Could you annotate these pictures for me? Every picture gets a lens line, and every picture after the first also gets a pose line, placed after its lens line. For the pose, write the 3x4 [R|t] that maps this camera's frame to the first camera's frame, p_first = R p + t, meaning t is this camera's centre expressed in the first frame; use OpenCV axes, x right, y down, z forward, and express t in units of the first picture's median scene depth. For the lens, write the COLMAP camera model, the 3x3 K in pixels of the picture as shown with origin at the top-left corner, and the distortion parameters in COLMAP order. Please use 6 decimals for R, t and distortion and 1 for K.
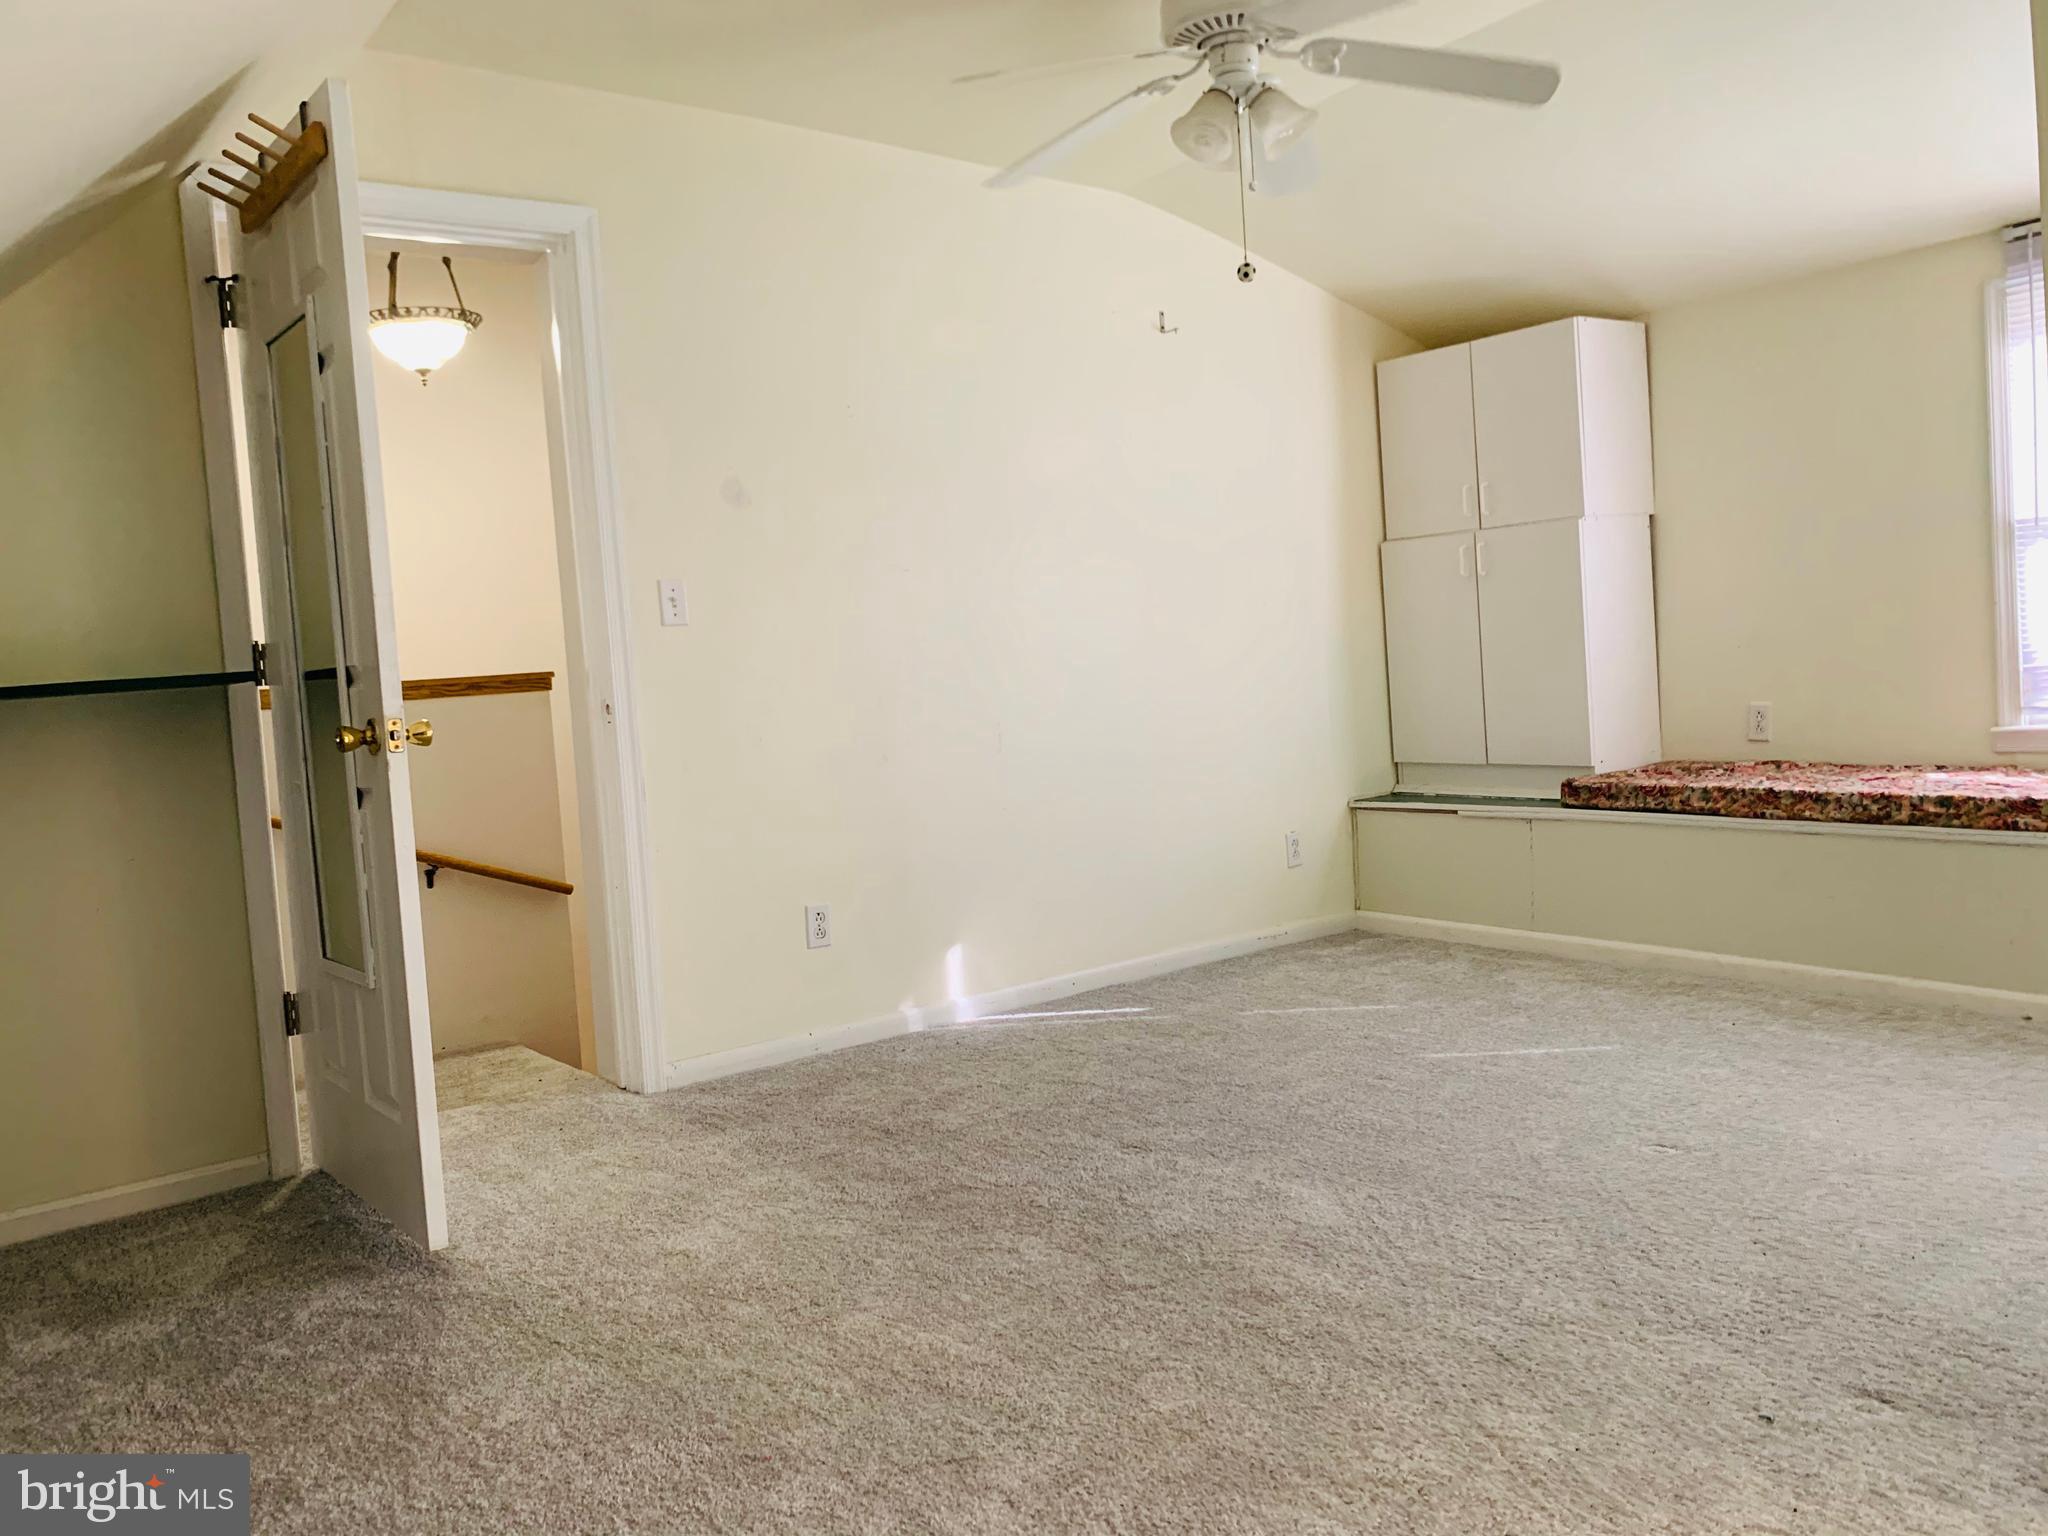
lens RADIAL K [[1572.0, 0, 1028.9], [0, 1572.0, 756.5], [0, 0, 1]] dist [0.055784, -0.091033]
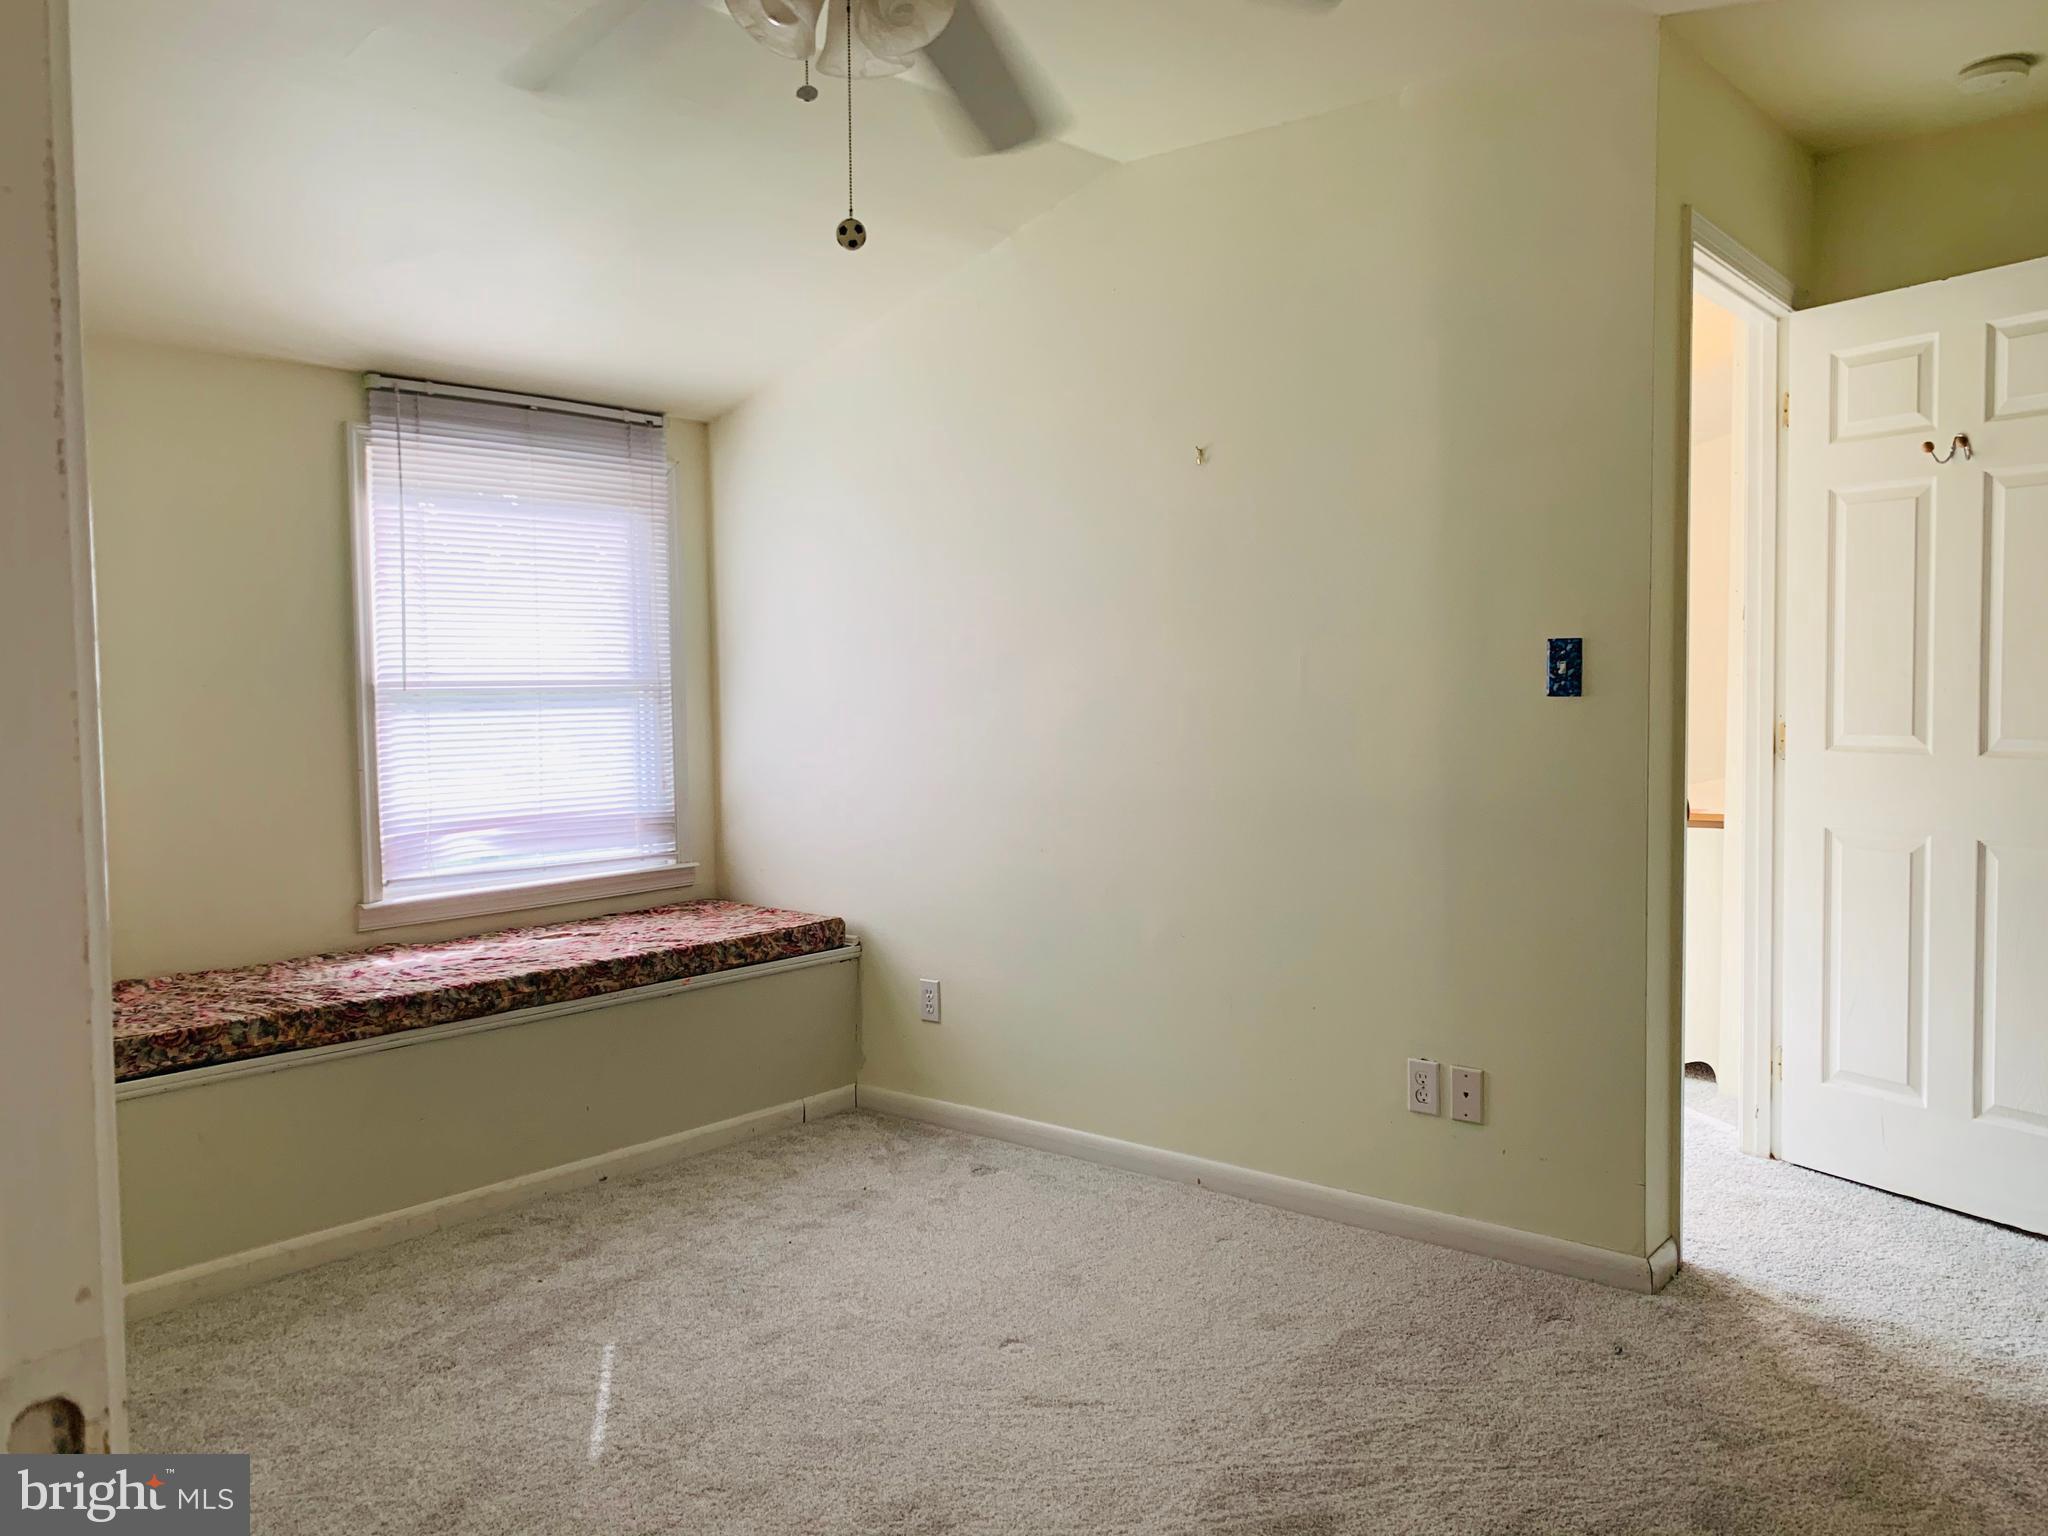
lens RADIAL K [[1572.0, 0, 1023.8], [0, 1572.0, 764.0], [0, 0, 1]] dist [0.055784, -0.091033]
pose [[-0.199067, 0.014561, 0.979878, -0.385173], [0.089322, 0.995997, 0.003346, -0.072343], [-0.975907, 0.088191, -0.199571, 0.841768]]
